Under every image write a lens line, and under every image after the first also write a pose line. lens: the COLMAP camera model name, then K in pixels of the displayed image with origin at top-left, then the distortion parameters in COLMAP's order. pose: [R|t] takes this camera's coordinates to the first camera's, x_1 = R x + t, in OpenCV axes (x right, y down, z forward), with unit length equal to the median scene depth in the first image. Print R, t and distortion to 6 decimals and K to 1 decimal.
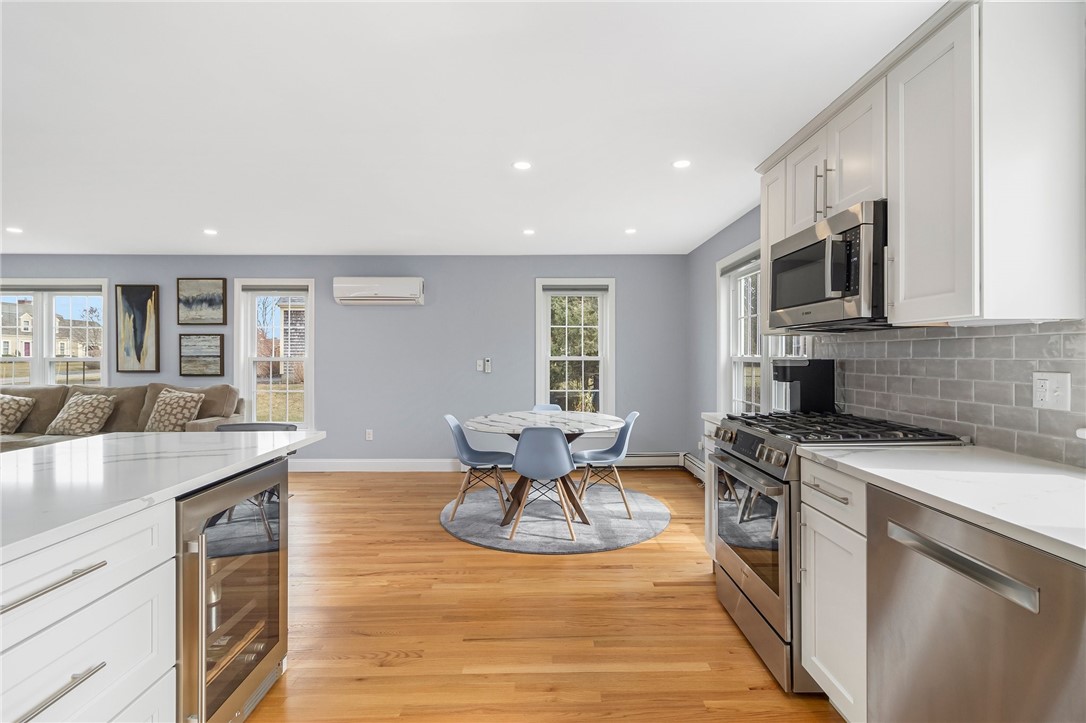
lens RADIAL K [[509.2, 0, 547.7], [0, 509.2, 354.7], [0, 0, 1]] dist [0.005693, -0.000247]
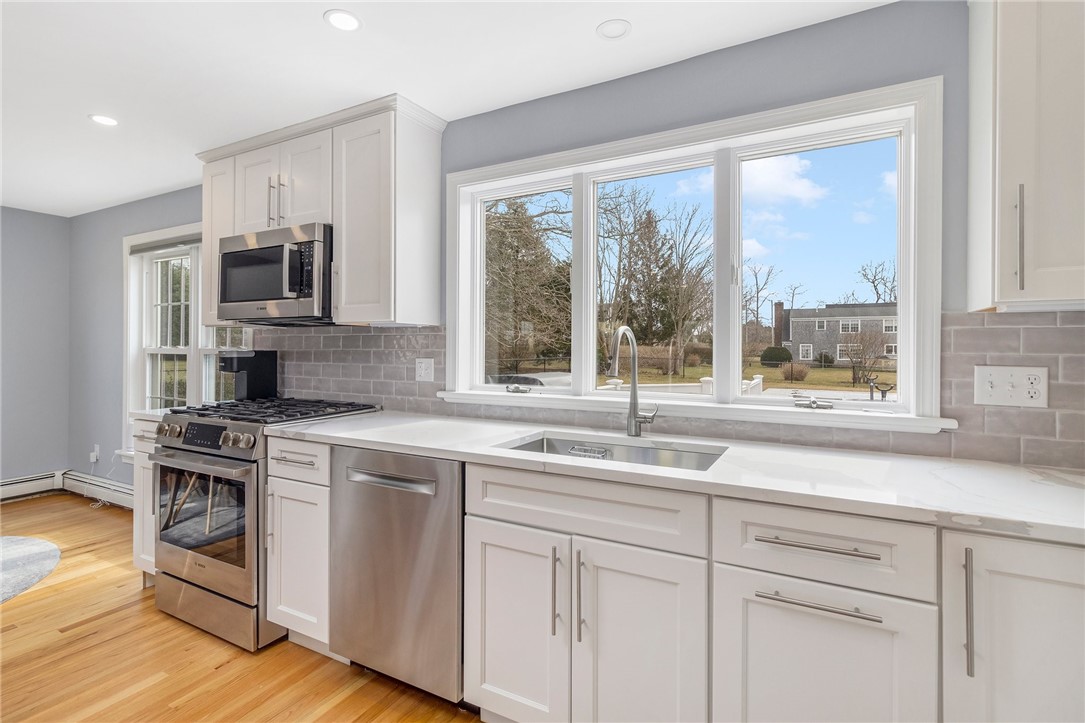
lens RADIAL K [[508.7, 0, 552.5], [0, 508.7, 346.5], [0, 0, 1]] dist [0.005693, -0.000247]
pose [[0.472668, 0.006489, 0.881217, -0.173479], [-0.004952, 0.999977, -0.004707, 0.002942], [-0.881227, -0.002139, 0.472689, -0.077586]]
